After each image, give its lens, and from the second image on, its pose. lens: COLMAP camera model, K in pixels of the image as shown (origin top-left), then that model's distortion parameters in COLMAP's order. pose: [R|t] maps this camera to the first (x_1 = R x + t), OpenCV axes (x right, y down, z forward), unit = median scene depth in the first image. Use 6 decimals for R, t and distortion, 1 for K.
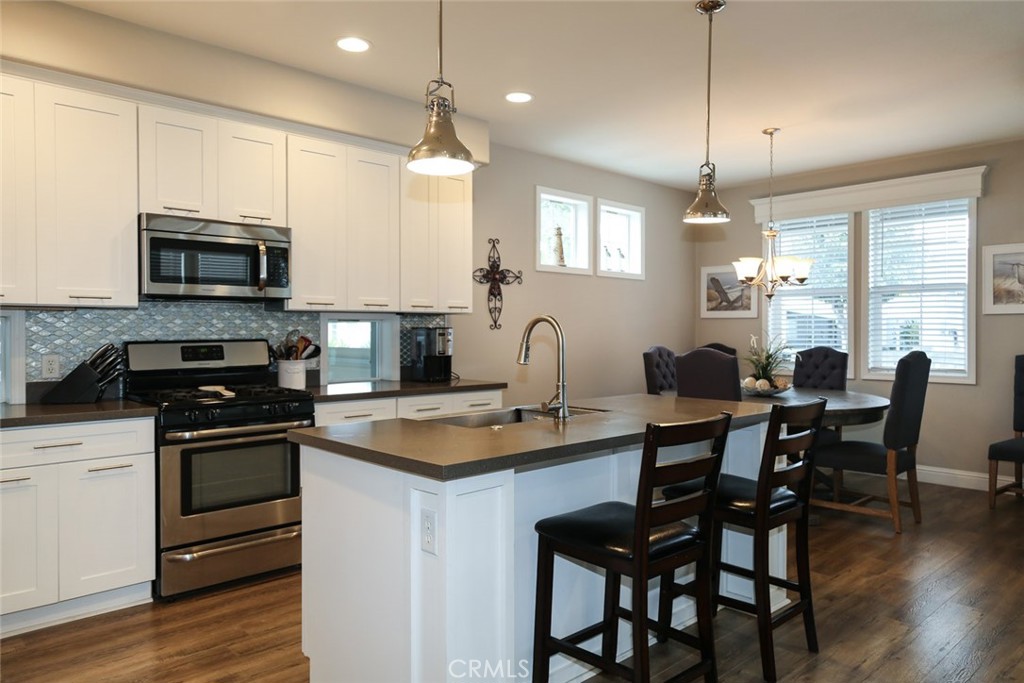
lens RADIAL K [[687.4, 0, 510.1], [0, 687.4, 331.2], [0, 0, 1]] dist [0.002844, 0.002478]
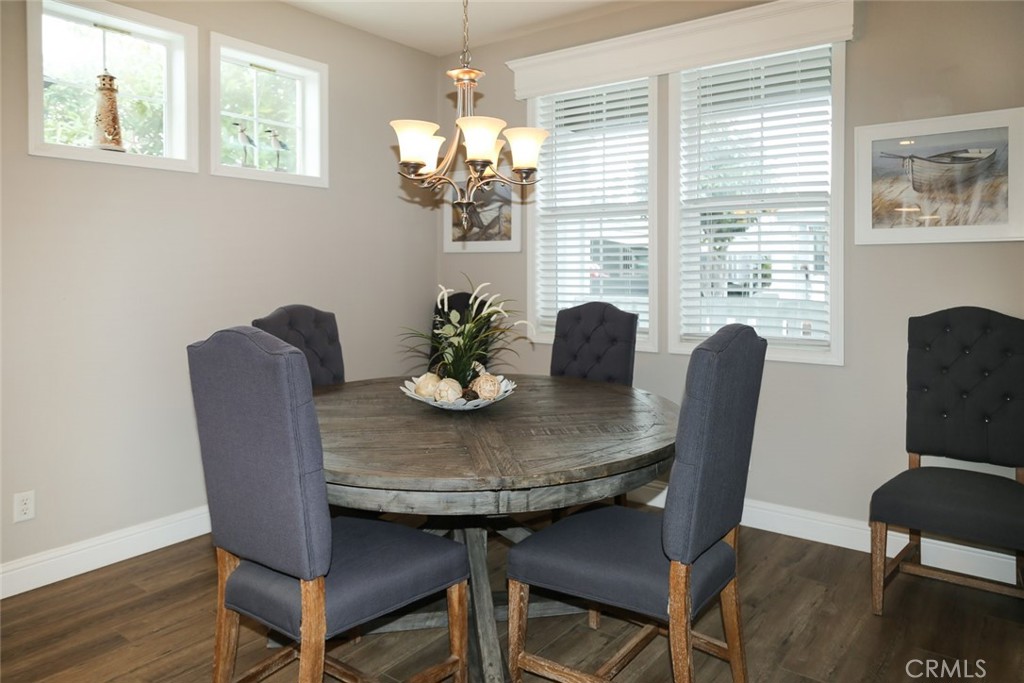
lens RADIAL K [[723.3, 0, 500.3], [0, 723.3, 274.5], [0, 0, 1]] dist [0.005325, 0.002903]
pose [[0.984811, -0.005853, 0.173530, 0.294878], [0.004460, 0.999955, 0.008418, -0.006314], [-0.173572, -0.007516, 0.984793, 0.463742]]
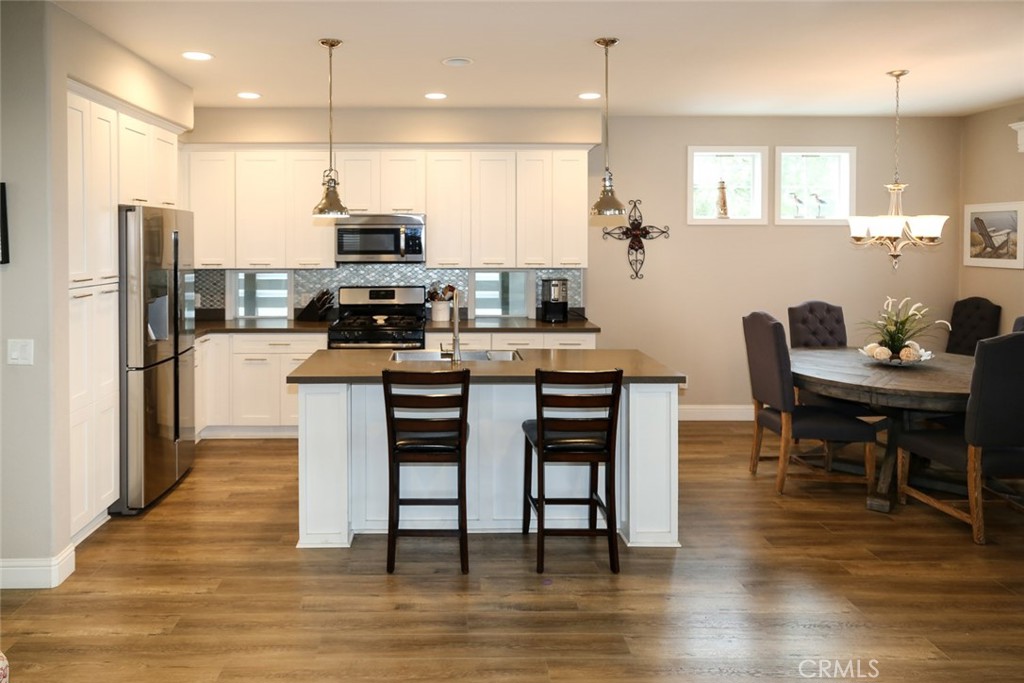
lens RADIAL K [[681.8, 0, 446.9], [0, 681.8, 242.6], [0, 0, 1]] dist [0.002132, 0.000521]
pose [[0.744096, 0.002291, -0.668069, 0.505391], [-0.003178, 0.999995, -0.000110, -0.062375], [0.668065, 0.002206, 0.744100, -0.057451]]
